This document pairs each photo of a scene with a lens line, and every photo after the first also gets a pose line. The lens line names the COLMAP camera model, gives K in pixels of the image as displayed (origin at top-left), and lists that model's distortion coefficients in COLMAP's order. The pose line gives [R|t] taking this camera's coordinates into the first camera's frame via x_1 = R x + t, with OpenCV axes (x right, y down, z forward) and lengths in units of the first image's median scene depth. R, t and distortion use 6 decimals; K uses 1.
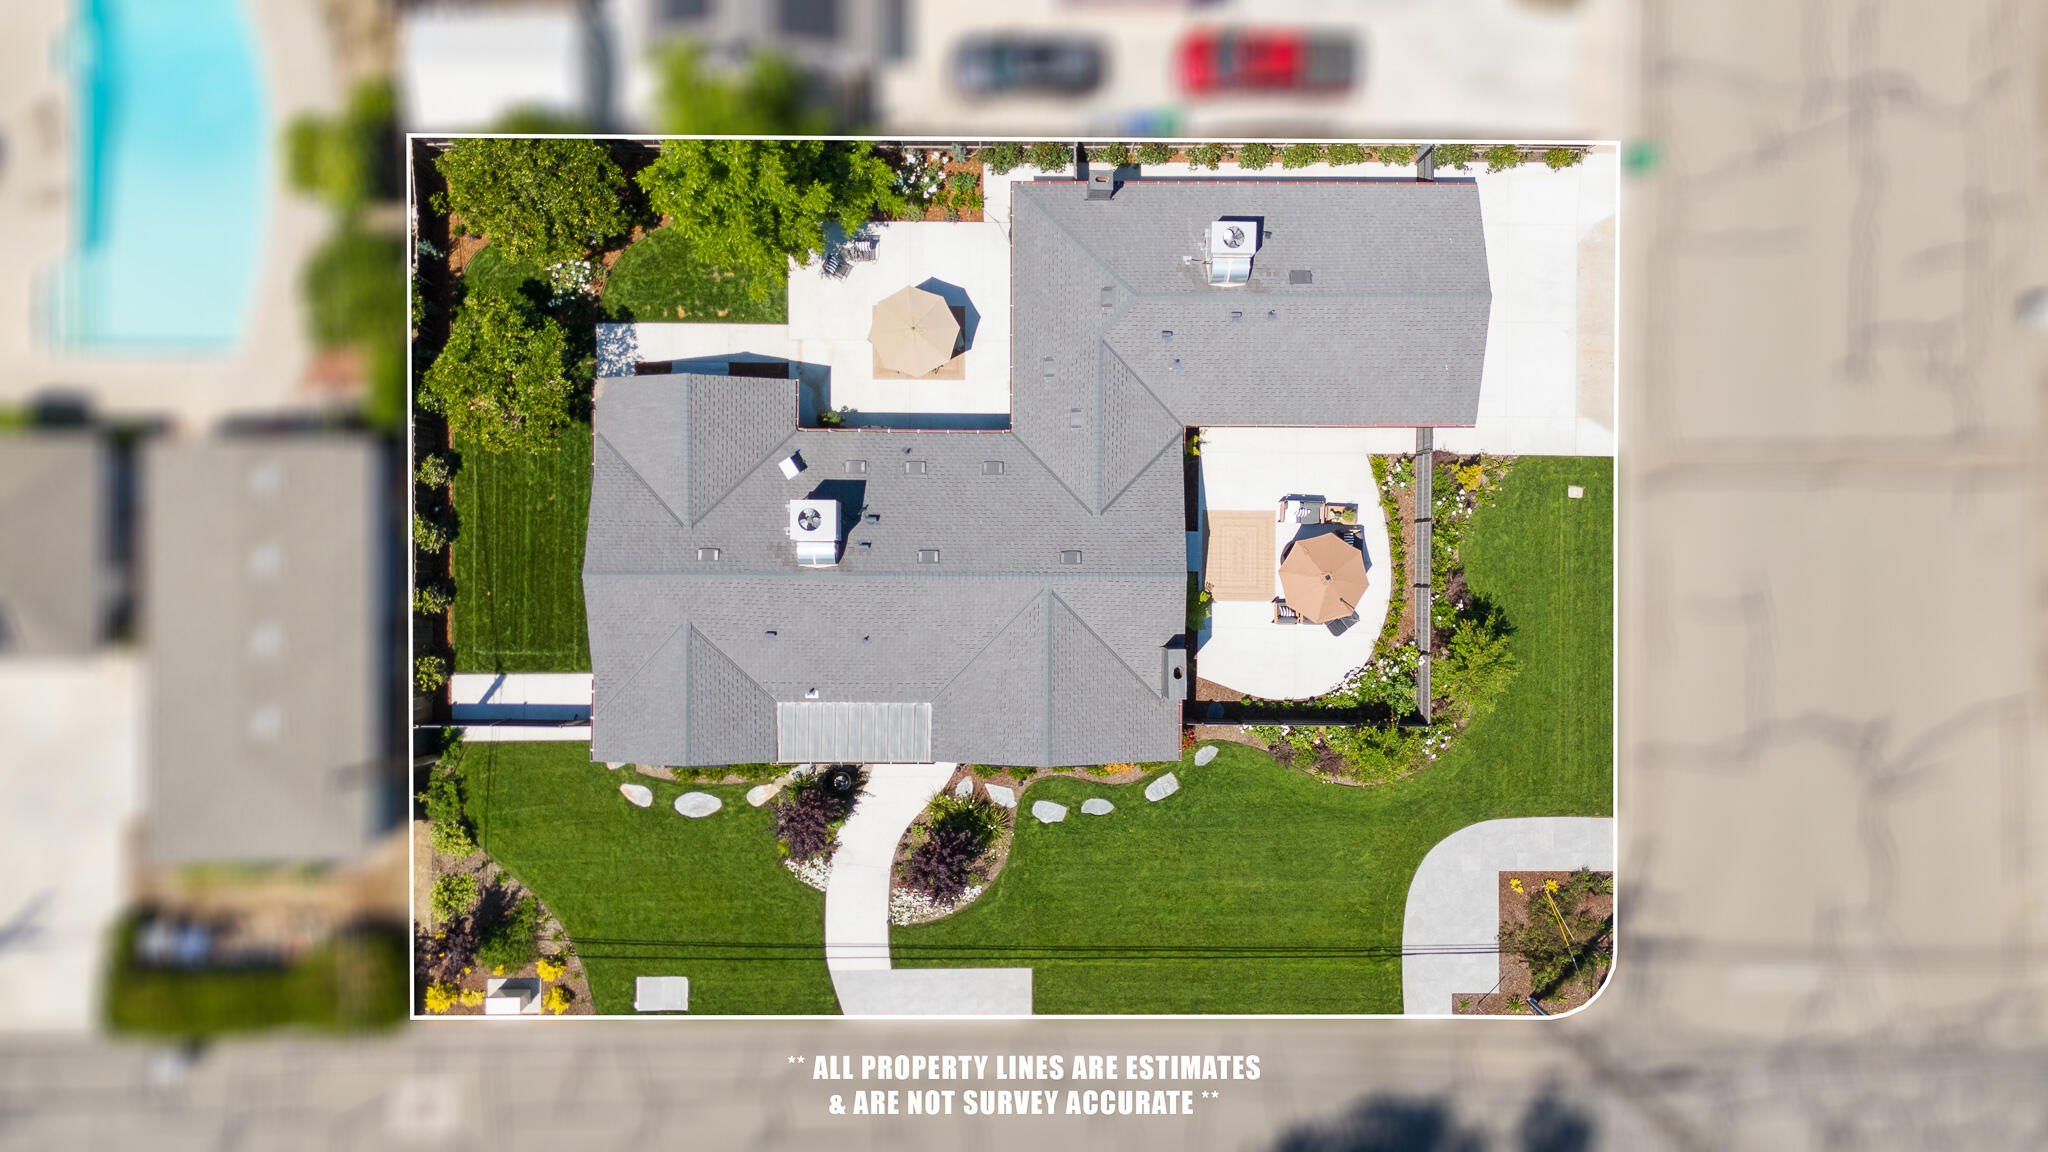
lens RADIAL K [[1422.5, 0, 1024.0], [0, 1422.5, 576.0], [0, 0, 1]] dist [0.037793, -0.035853]
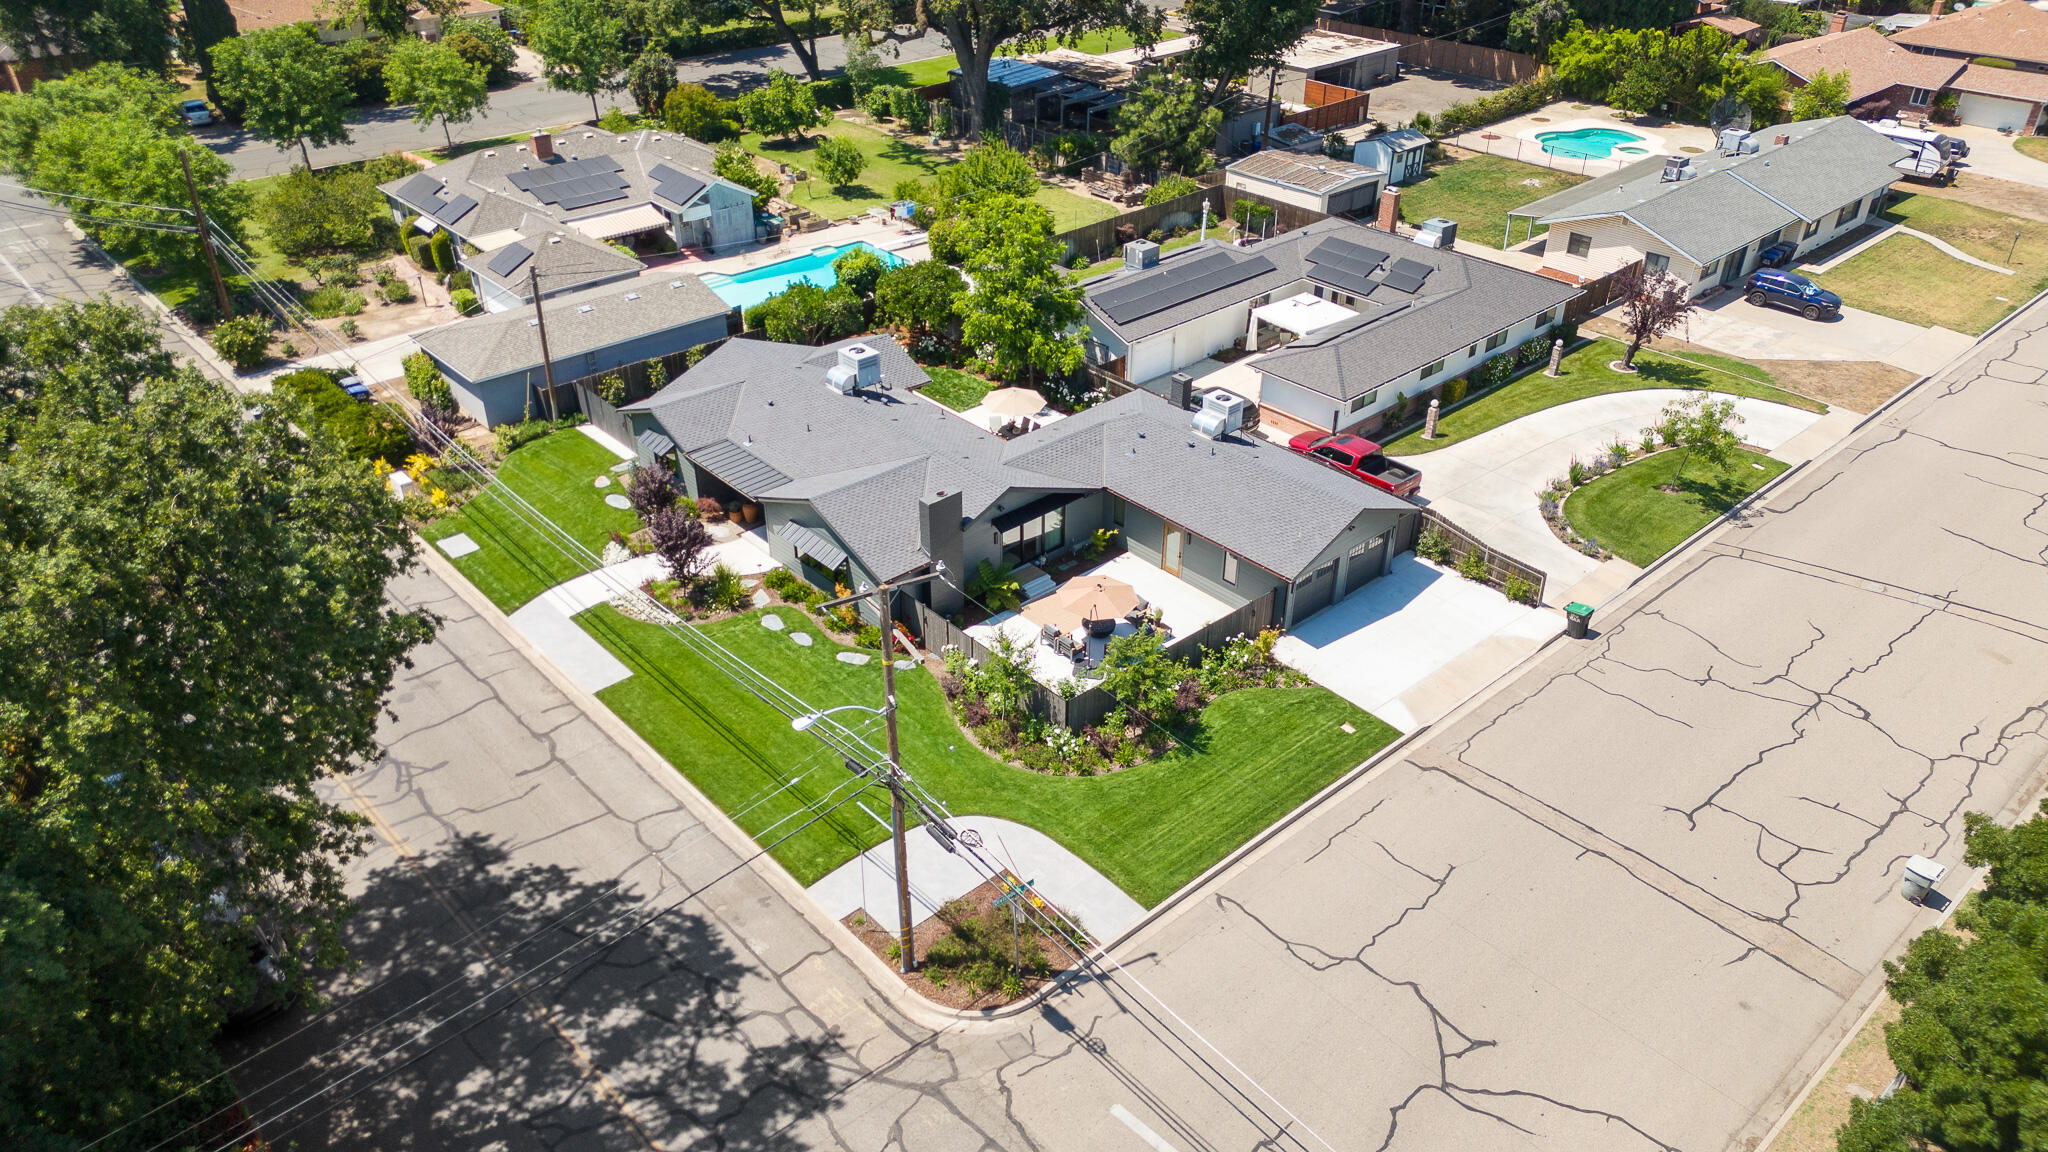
lens RADIAL K [[1422.5, 0, 1024.0], [0, 1422.5, 576.0], [0, 0, 1]] dist [0.037793, -0.035853]
pose [[0.670538, 0.396546, -0.627001, 0.805889], [-0.741868, 0.362089, -0.564379, 0.618339], [0.003228, 0.843590, 0.536979, 0.390501]]
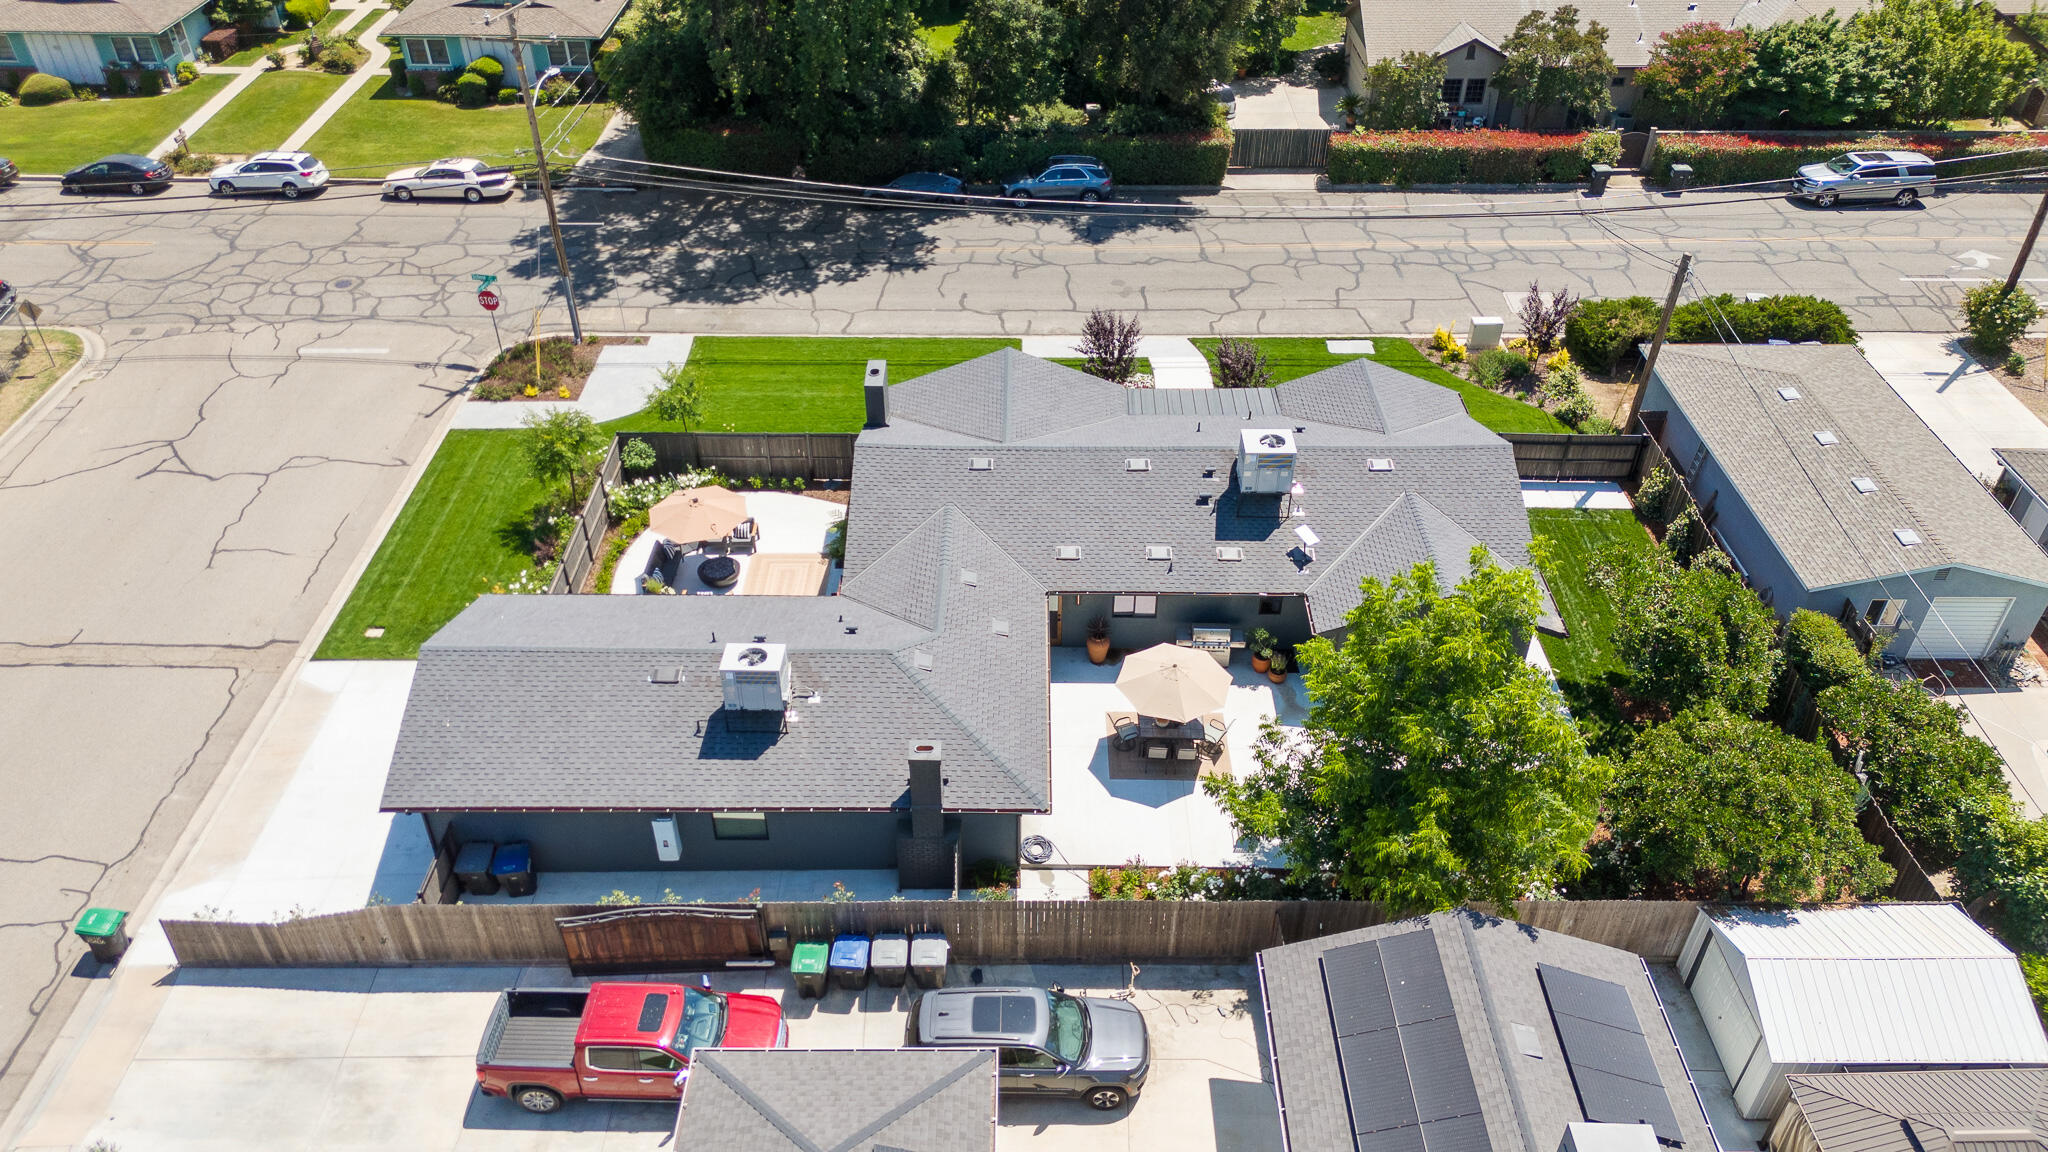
lens RADIAL K [[1422.5, 0, 1024.0], [0, 1422.5, 576.0], [0, 0, 1]] dist [0.037793, -0.035853]
pose [[-0.999951, -0.005175, -0.008484, 0.011045], [-0.003564, -0.610162, 0.792268, -0.705286], [-0.009277, 0.792259, 0.610114, 0.458865]]
